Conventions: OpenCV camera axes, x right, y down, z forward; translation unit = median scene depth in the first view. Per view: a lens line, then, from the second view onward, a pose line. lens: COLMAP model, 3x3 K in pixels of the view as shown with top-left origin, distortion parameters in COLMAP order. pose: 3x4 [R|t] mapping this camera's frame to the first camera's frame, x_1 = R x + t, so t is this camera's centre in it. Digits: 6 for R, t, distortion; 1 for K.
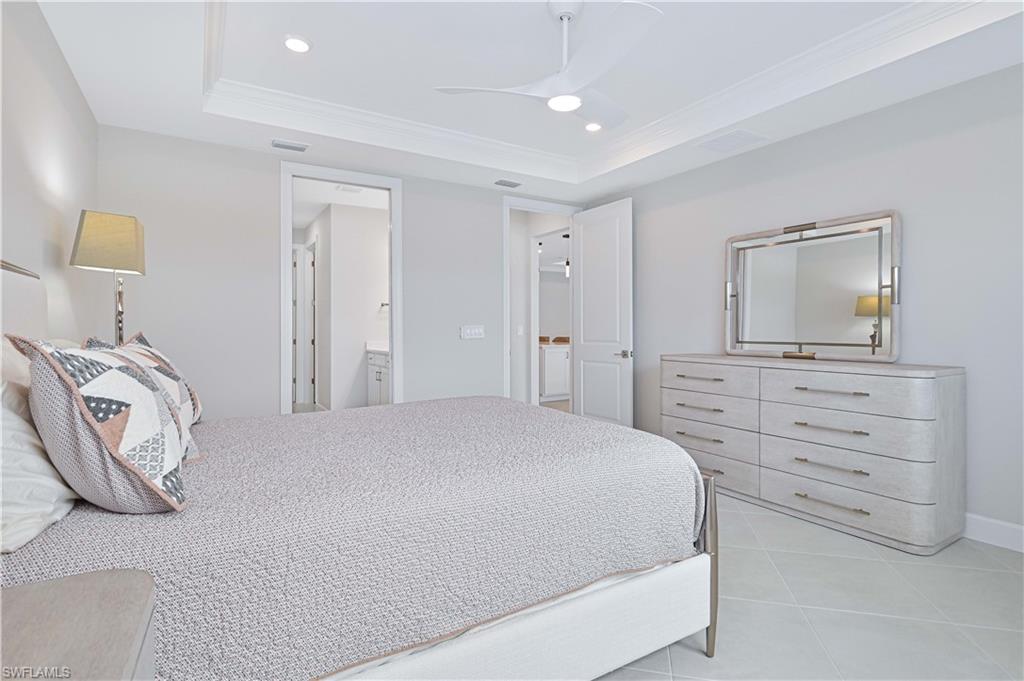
lens RADIAL K [[491.6, 0, 510.0], [0, 491.6, 339.2], [0, 0, 1]] dist [0.004215, 0.000247]
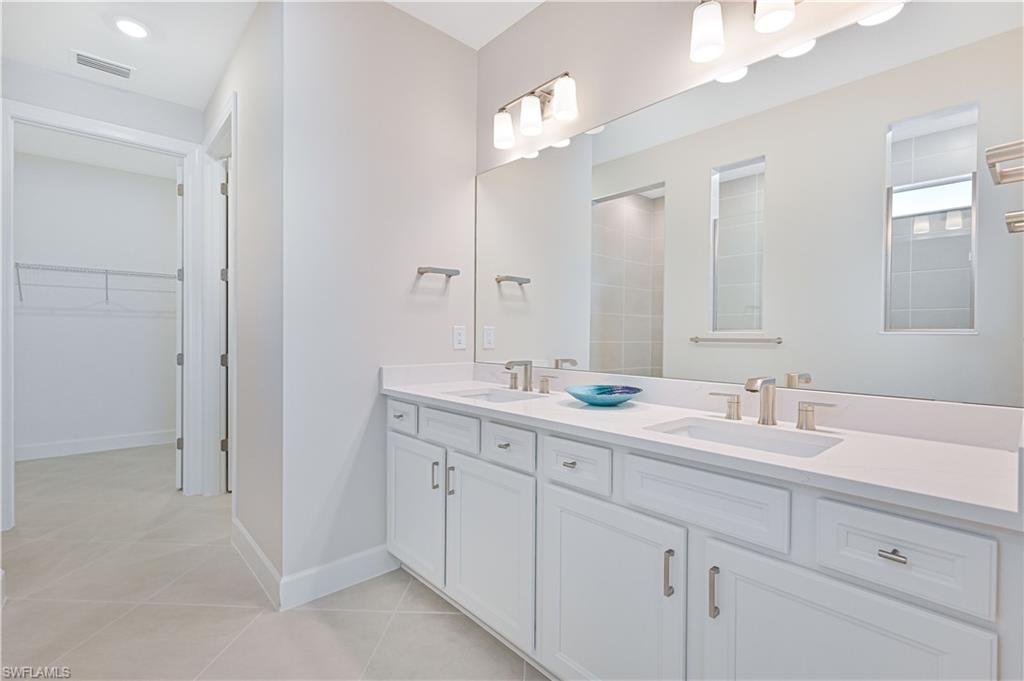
lens RADIAL K [[479.6, 0, 510.2], [0, 479.6, 343.1], [0, 0, 1]] dist [0.002445, -0.001596]
pose [[0.986663, 0.000448, 0.162773, -0.249704], [-0.001292, 0.999986, 0.005080, -0.015839], [-0.162768, -0.005223, 0.986650, 0.612788]]
